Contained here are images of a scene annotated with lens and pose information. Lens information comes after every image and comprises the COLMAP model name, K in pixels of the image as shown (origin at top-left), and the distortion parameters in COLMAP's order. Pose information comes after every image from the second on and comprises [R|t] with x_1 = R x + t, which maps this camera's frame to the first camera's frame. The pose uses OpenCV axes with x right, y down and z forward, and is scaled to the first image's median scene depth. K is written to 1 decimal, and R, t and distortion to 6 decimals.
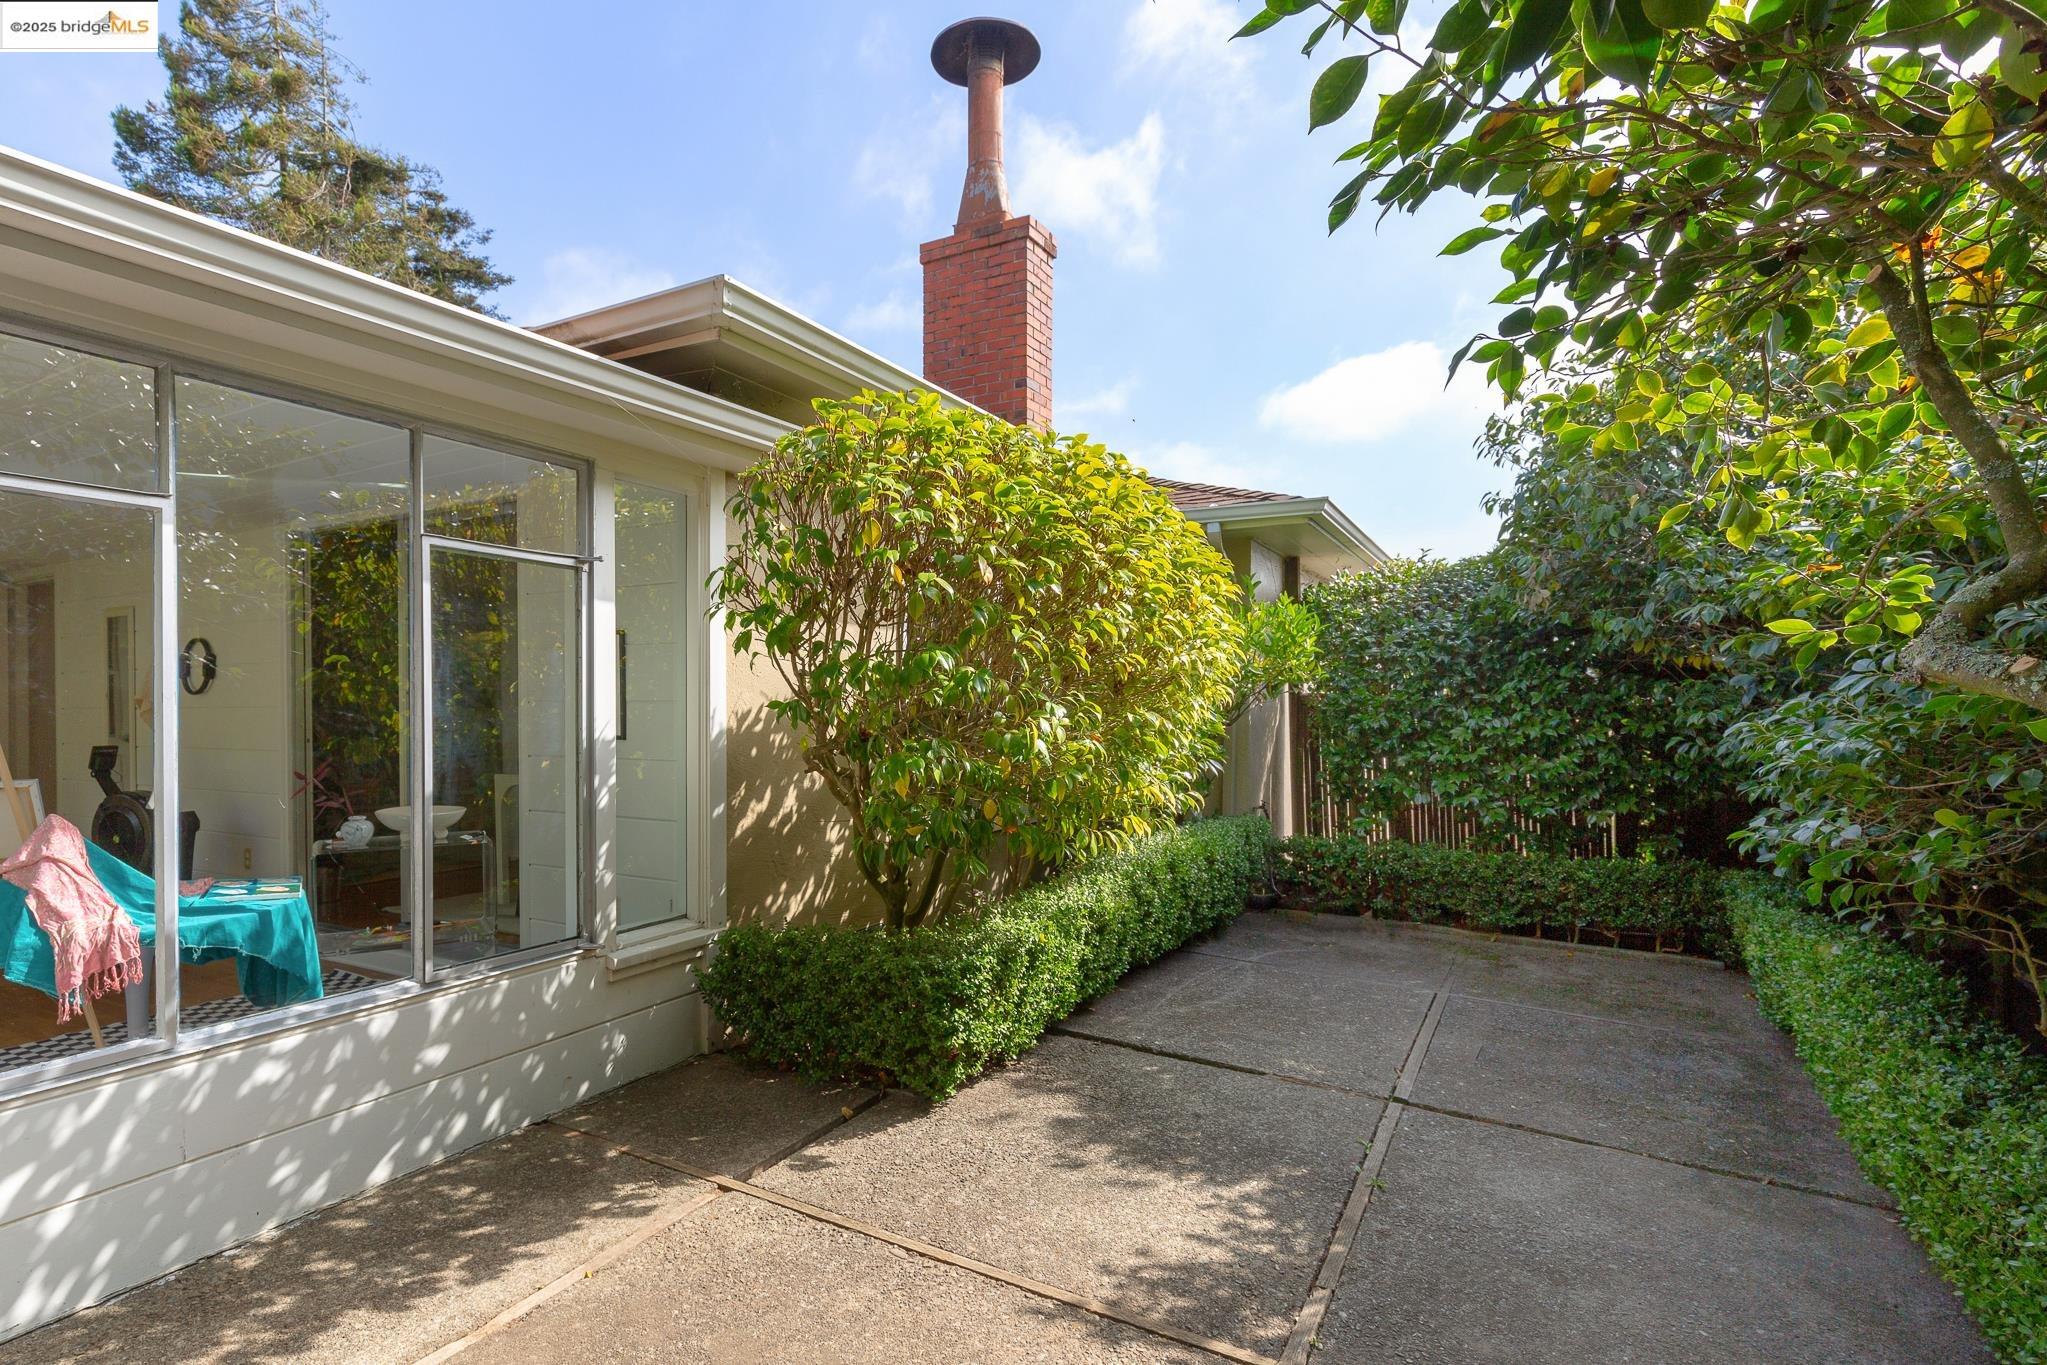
lens RADIAL K [[1018.0, 0, 1022.3], [0, 1018.0, 687.3], [0, 0, 1]] dist [0.001361, 0.000565]
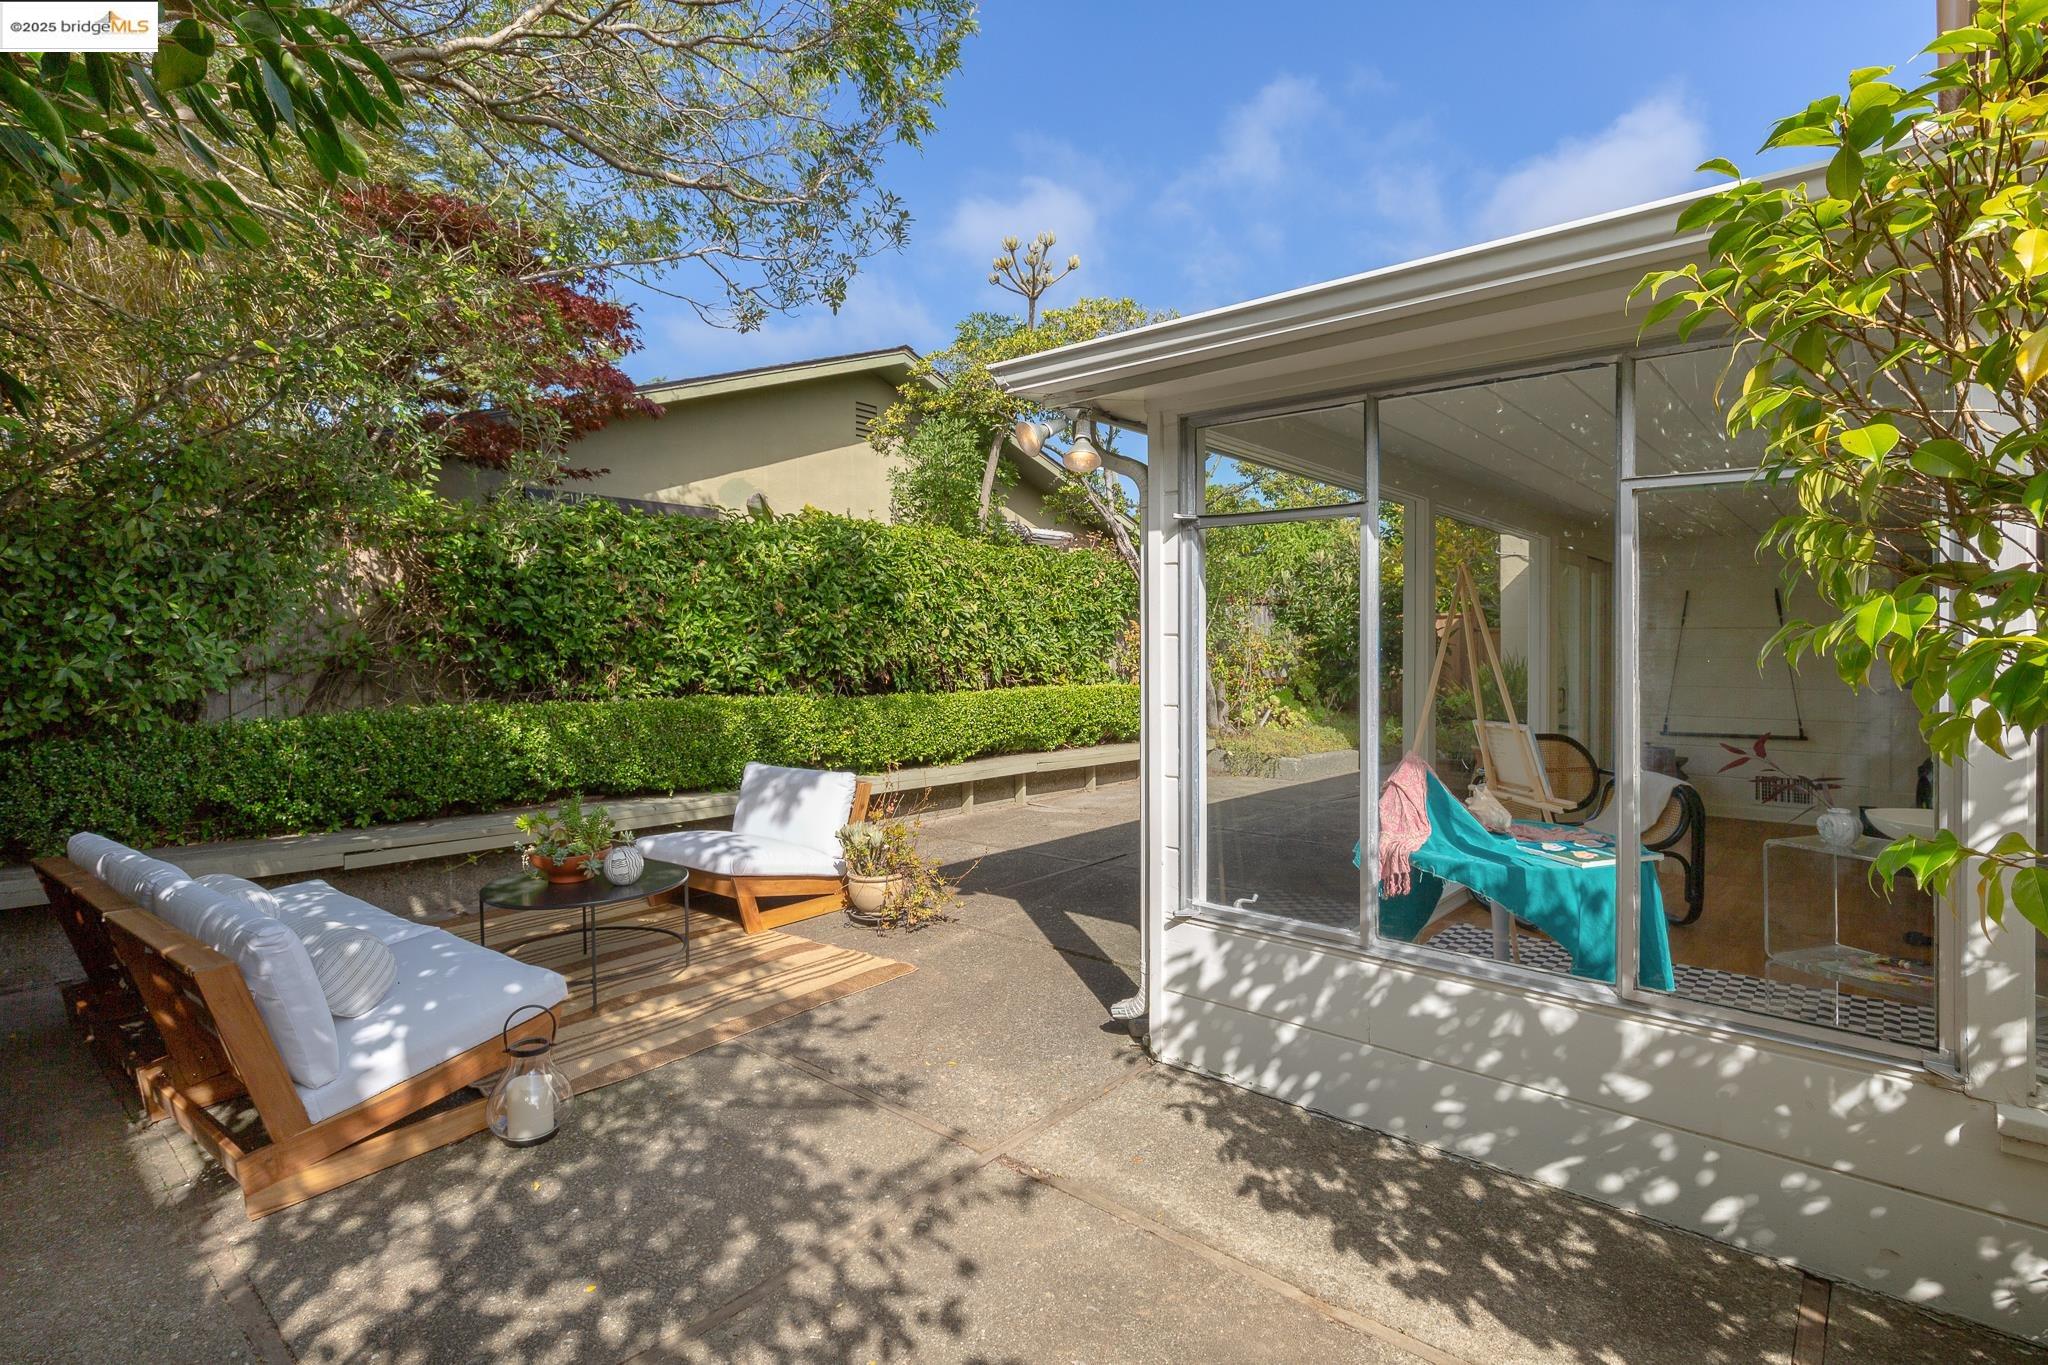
lens RADIAL K [[1018.5, 0, 1011.5], [0, 1018.5, 651.5], [0, 0, 1]] dist [0.001361, 0.000565]
pose [[-0.228315, -0.000987, -0.973587, 0.421198], [-0.001384, 0.999999, -0.000690, -0.003408], [0.973586, 0.001190, -0.228316, 0.777461]]
